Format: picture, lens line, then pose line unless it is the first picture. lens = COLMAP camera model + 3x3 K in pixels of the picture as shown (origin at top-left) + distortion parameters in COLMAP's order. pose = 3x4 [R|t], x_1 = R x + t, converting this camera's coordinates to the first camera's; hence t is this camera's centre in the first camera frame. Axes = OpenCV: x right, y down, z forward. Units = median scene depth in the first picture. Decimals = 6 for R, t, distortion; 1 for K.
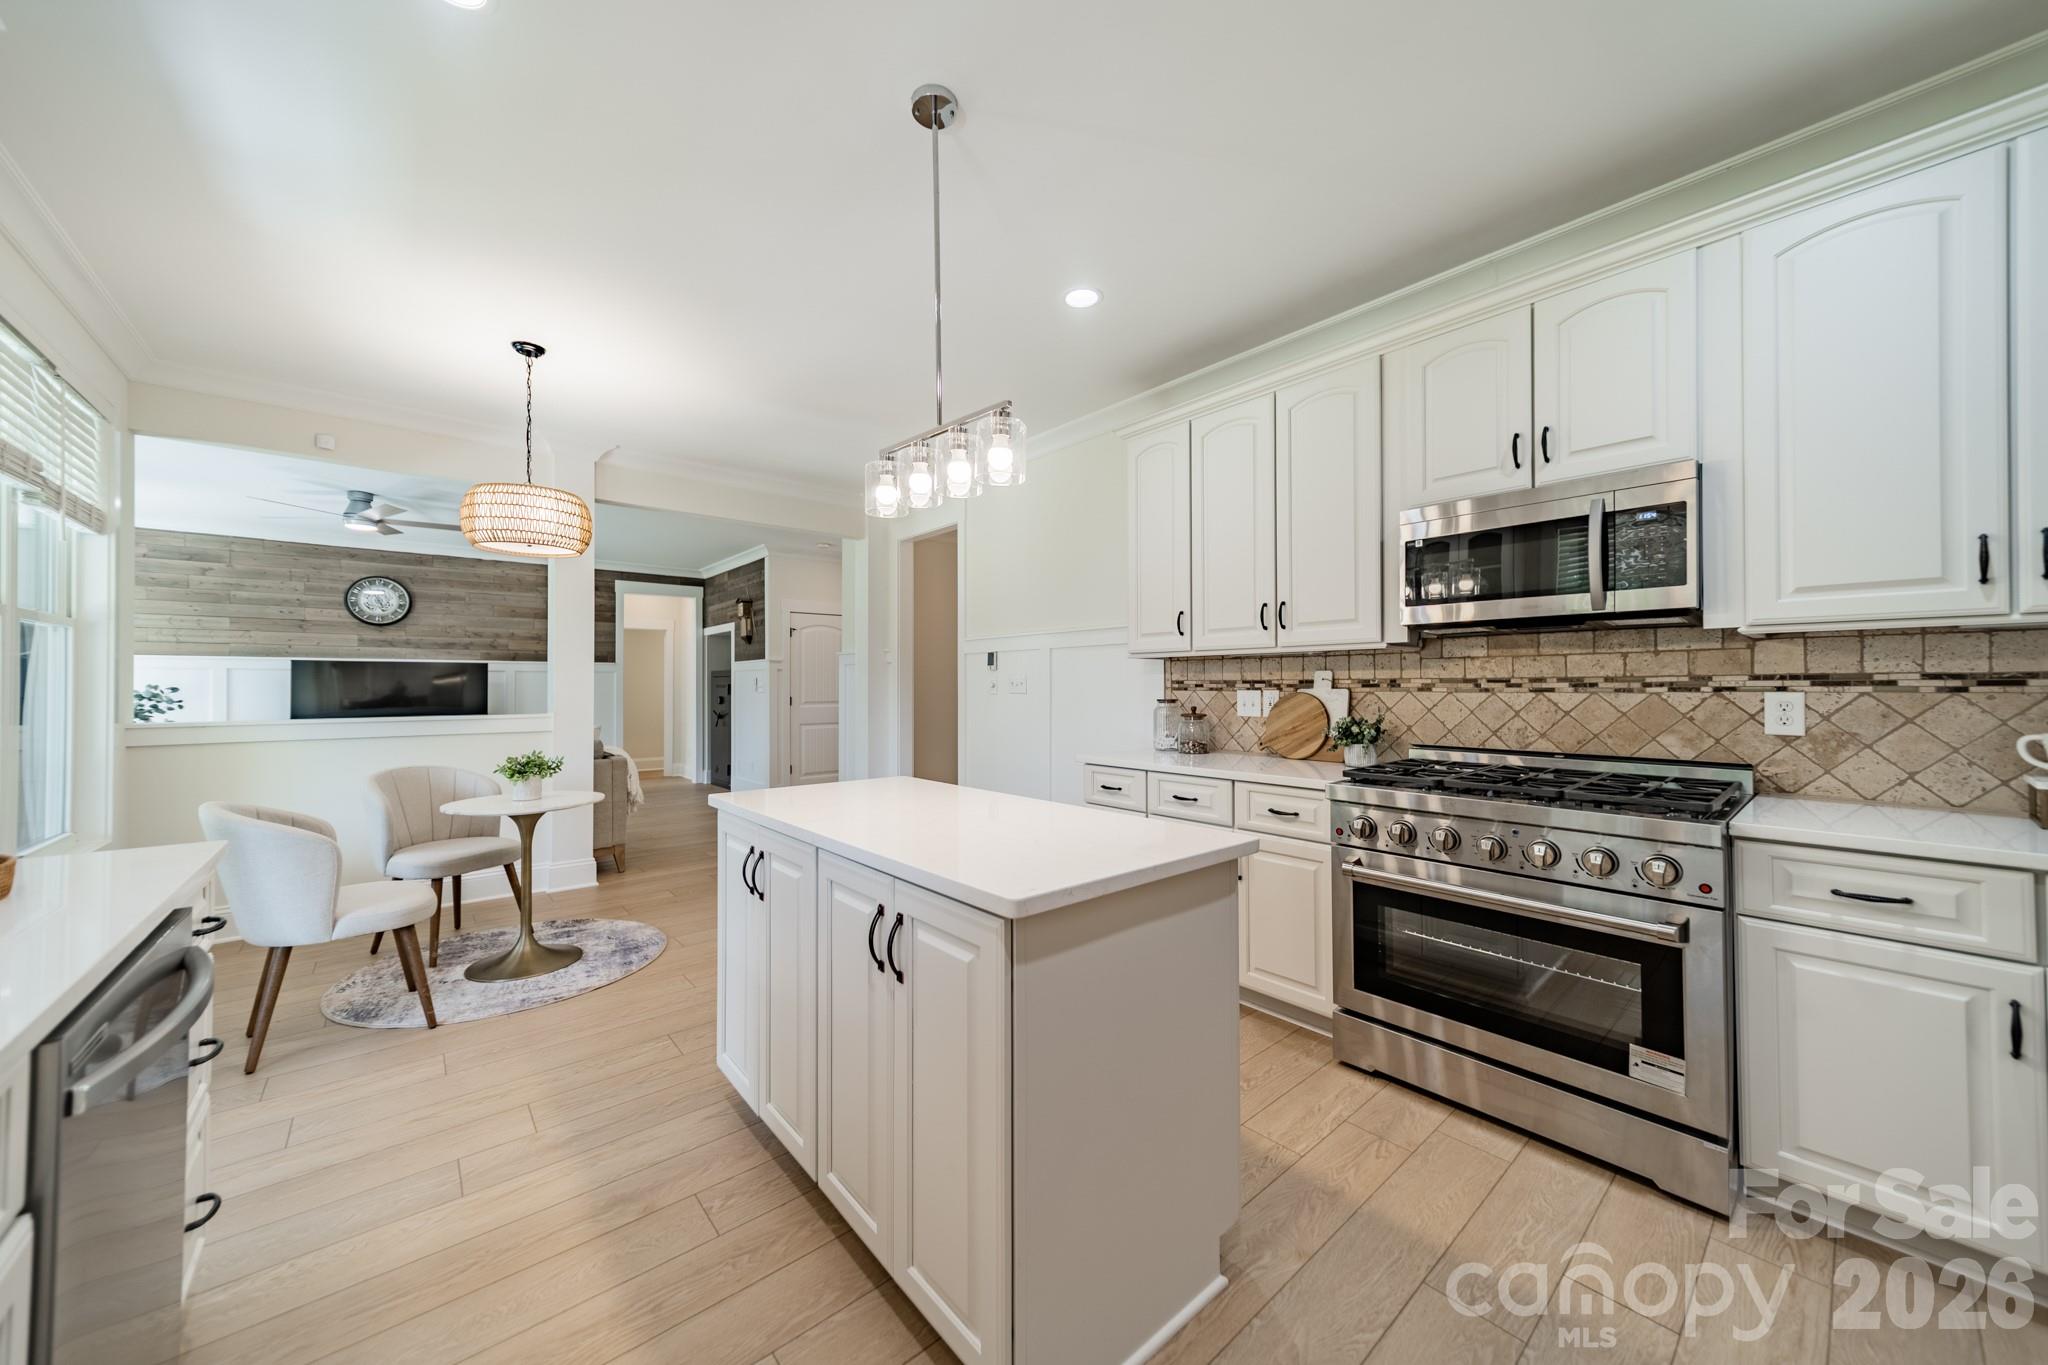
lens RADIAL K [[725.3, 0, 1020.6], [0, 725.3, 677.7], [0, 0, 1]] dist [0.009019, -0.000740]
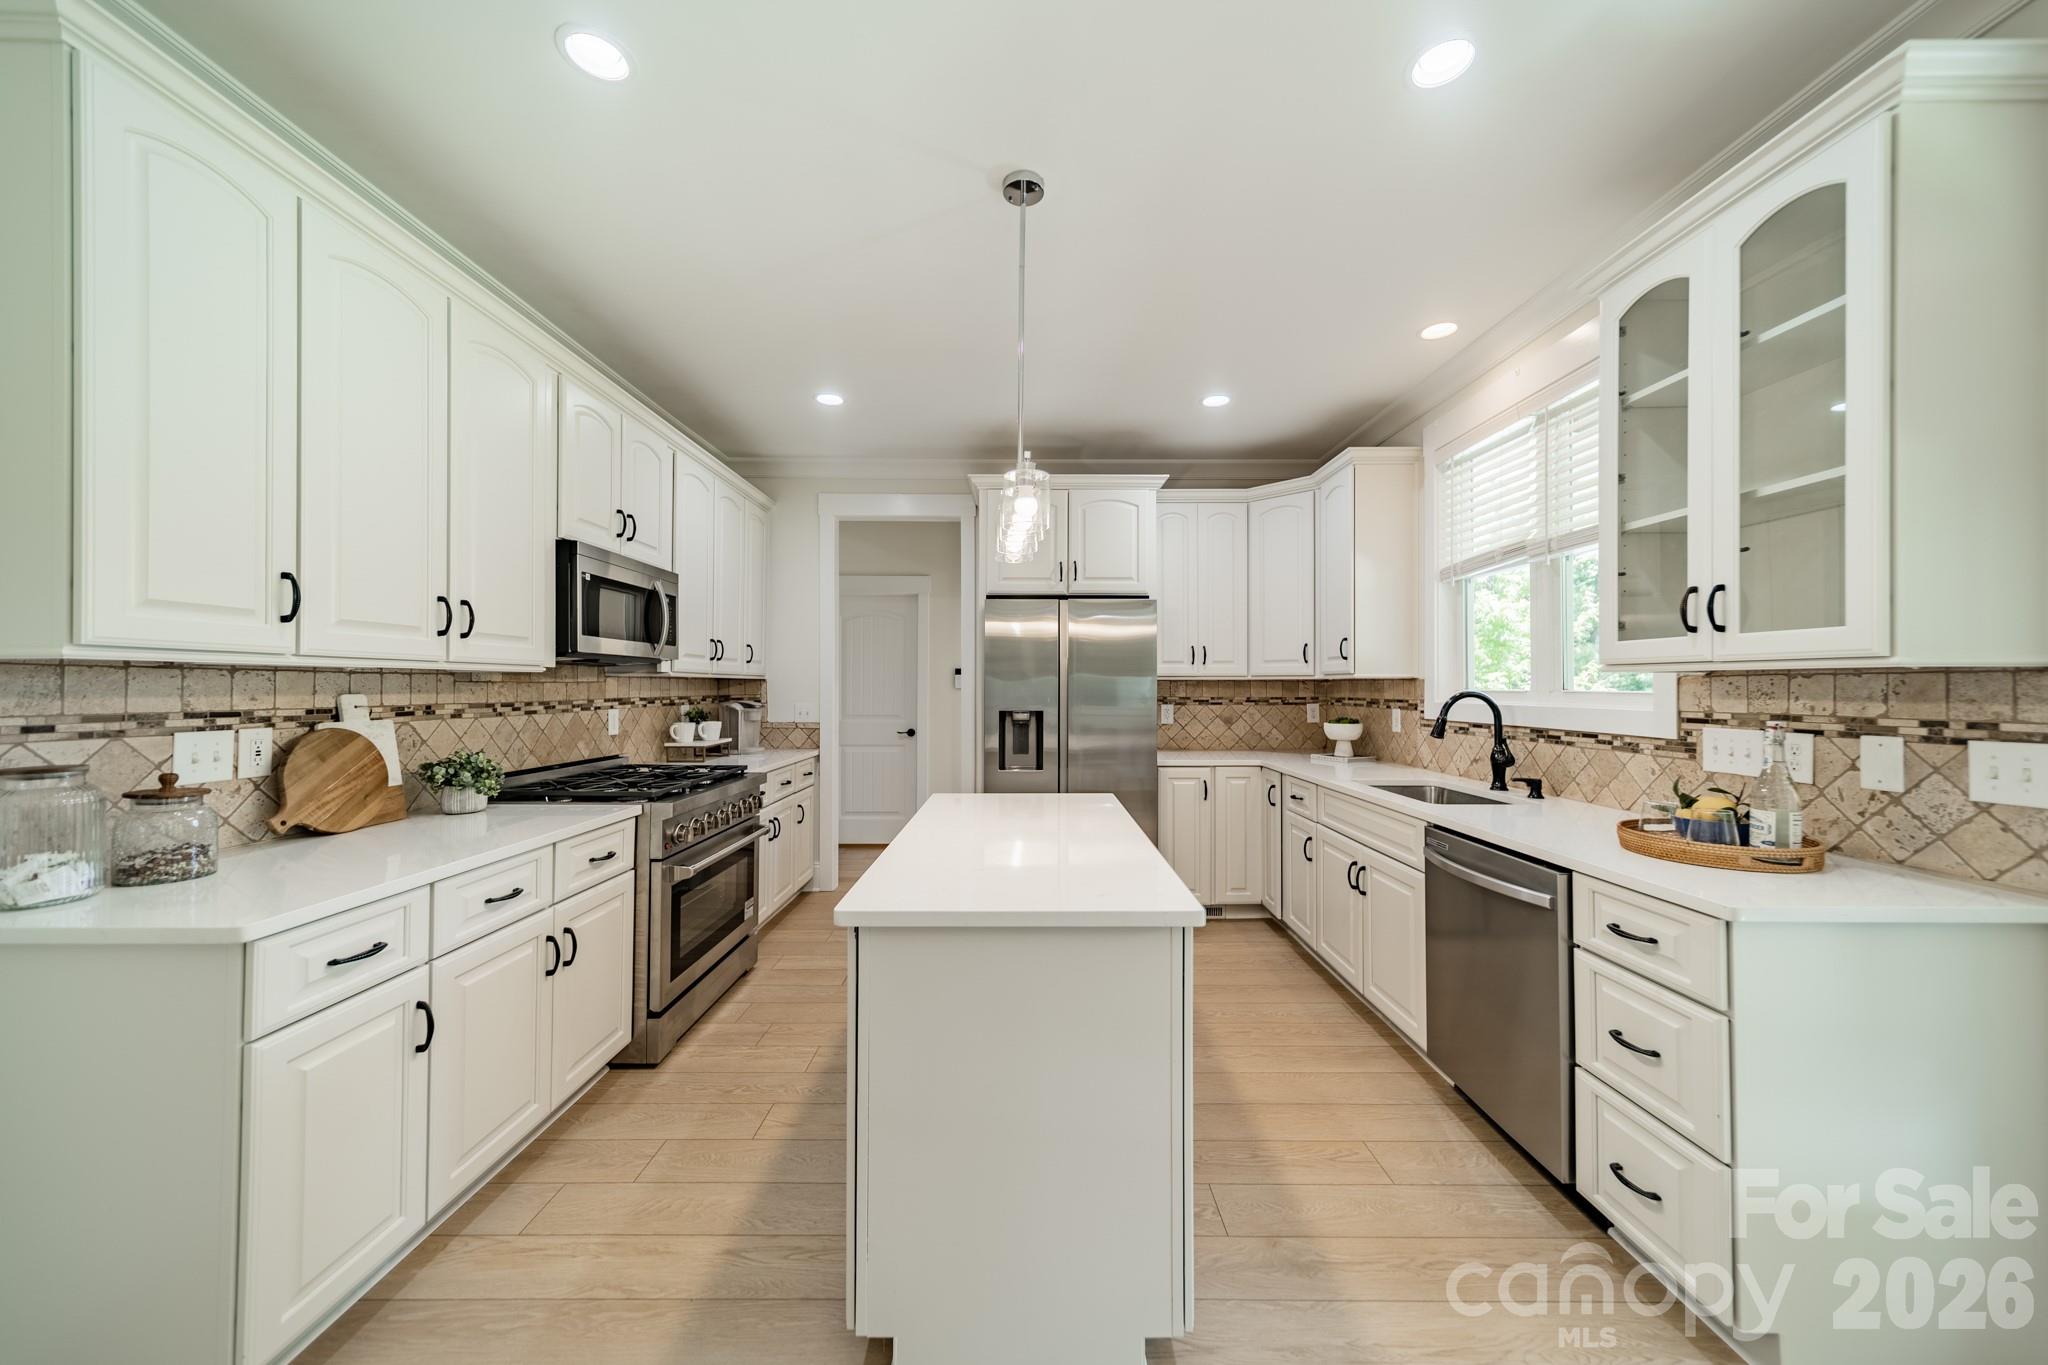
lens RADIAL K [[725.3, 0, 1027.7], [0, 725.3, 681.6], [0, 0, 1]] dist [0.009019, -0.000740]
pose [[-0.764445, 0.005836, 0.644662, -0.582354], [-0.007103, 0.999822, -0.017474, -0.016311], [-0.644650, -0.017937, -0.764268, 1.286212]]
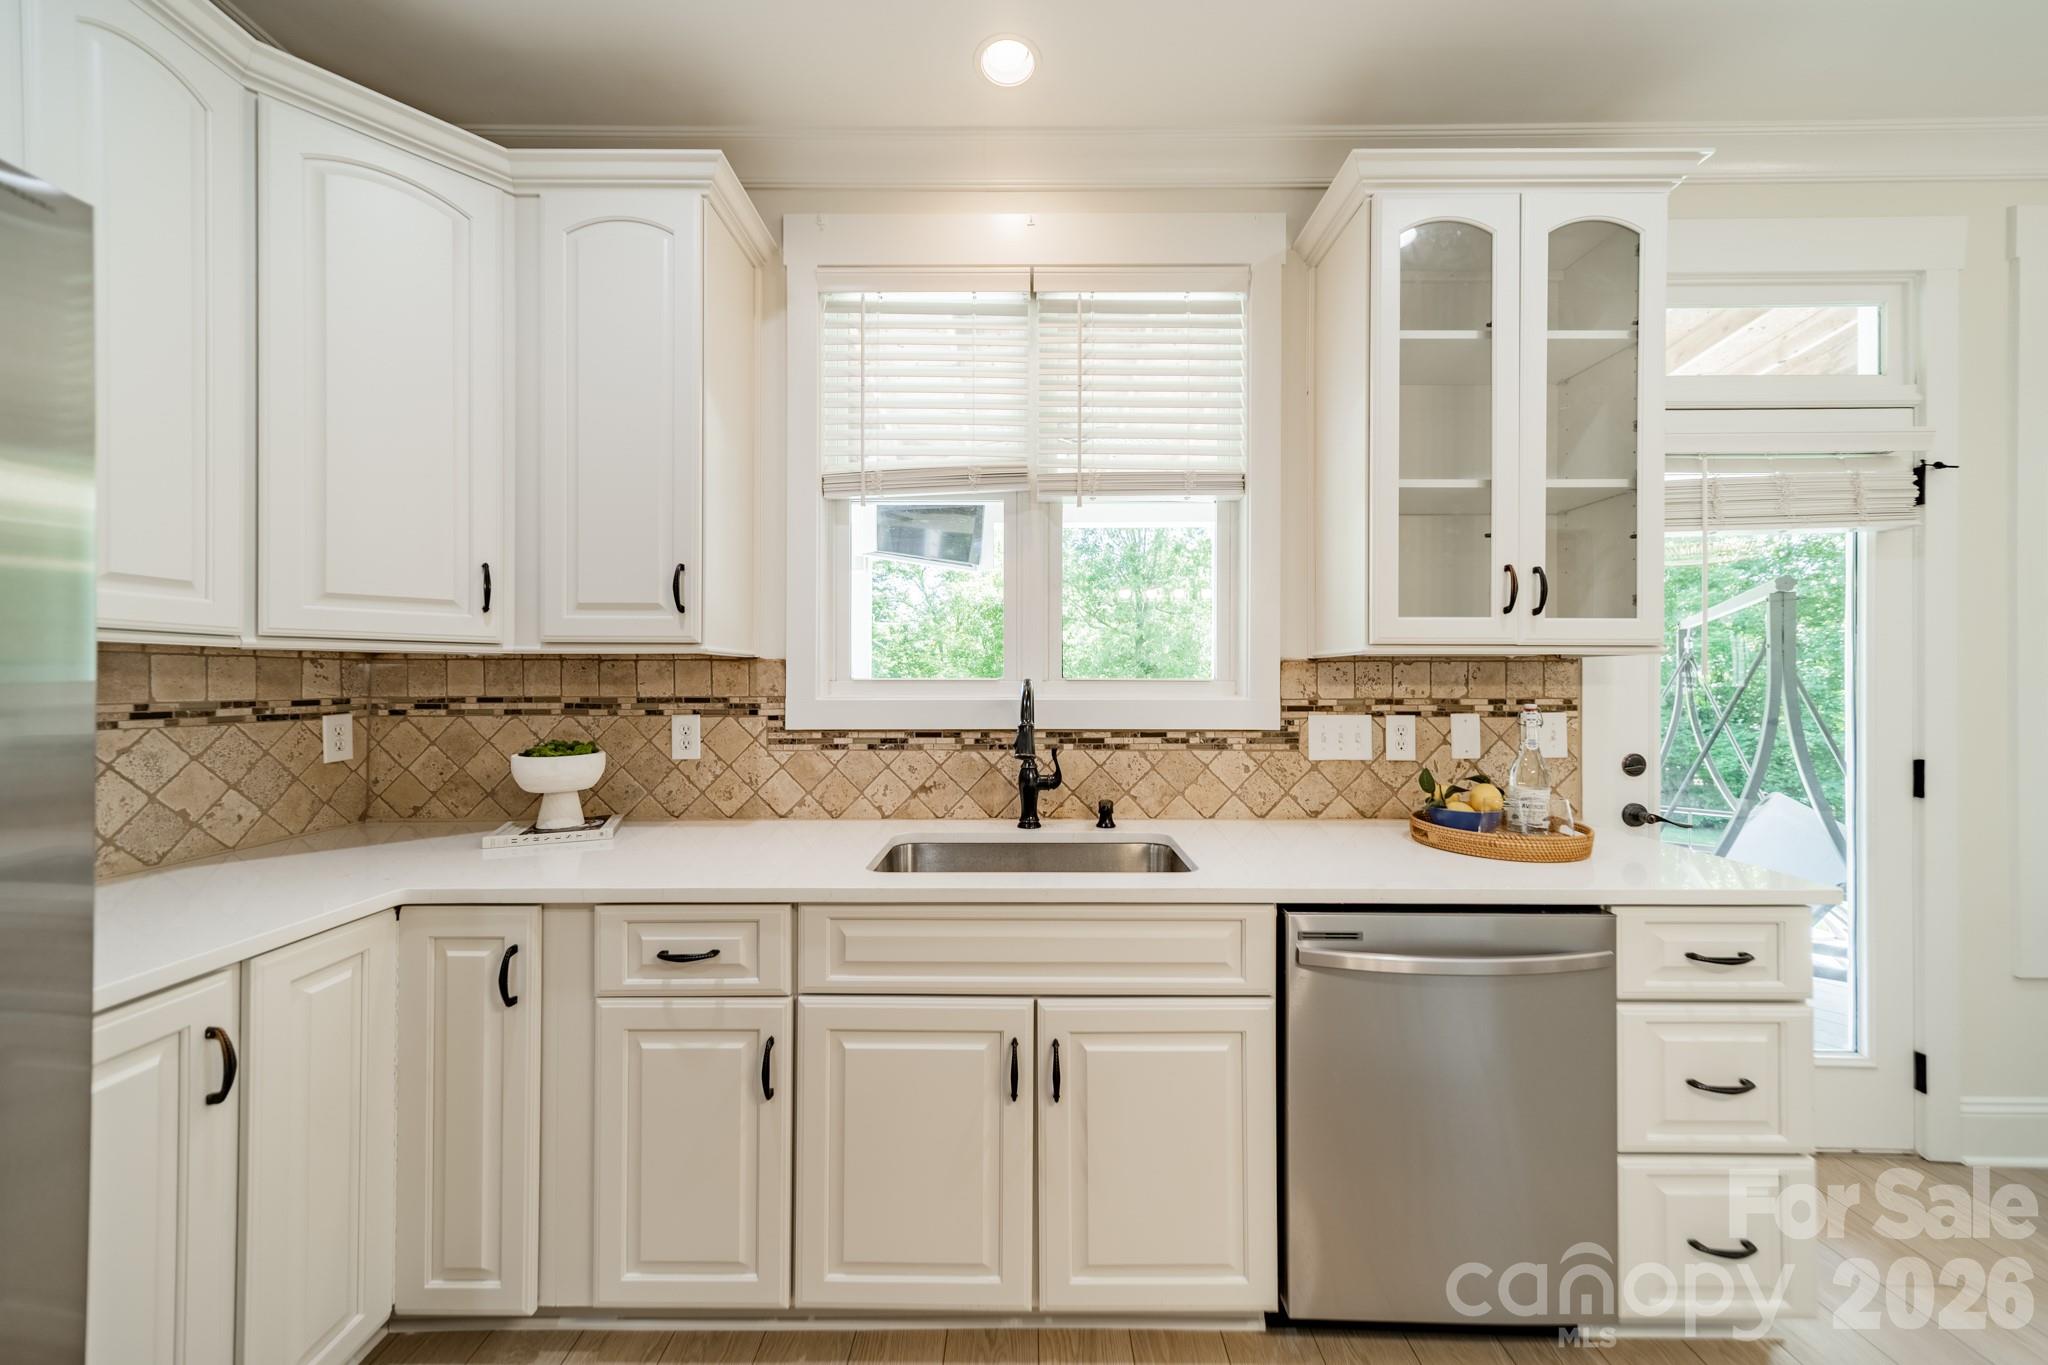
lens RADIAL K [[725.3, 0, 1033.0], [0, 725.3, 681.5], [0, 0, 1]] dist [0.009019, -0.000740]
pose [[-0.649966, 0.001041, -0.759963, 0.118913], [0.011188, 0.999904, -0.008198, -0.017691], [0.759881, -0.013831, -0.649915, 0.488350]]
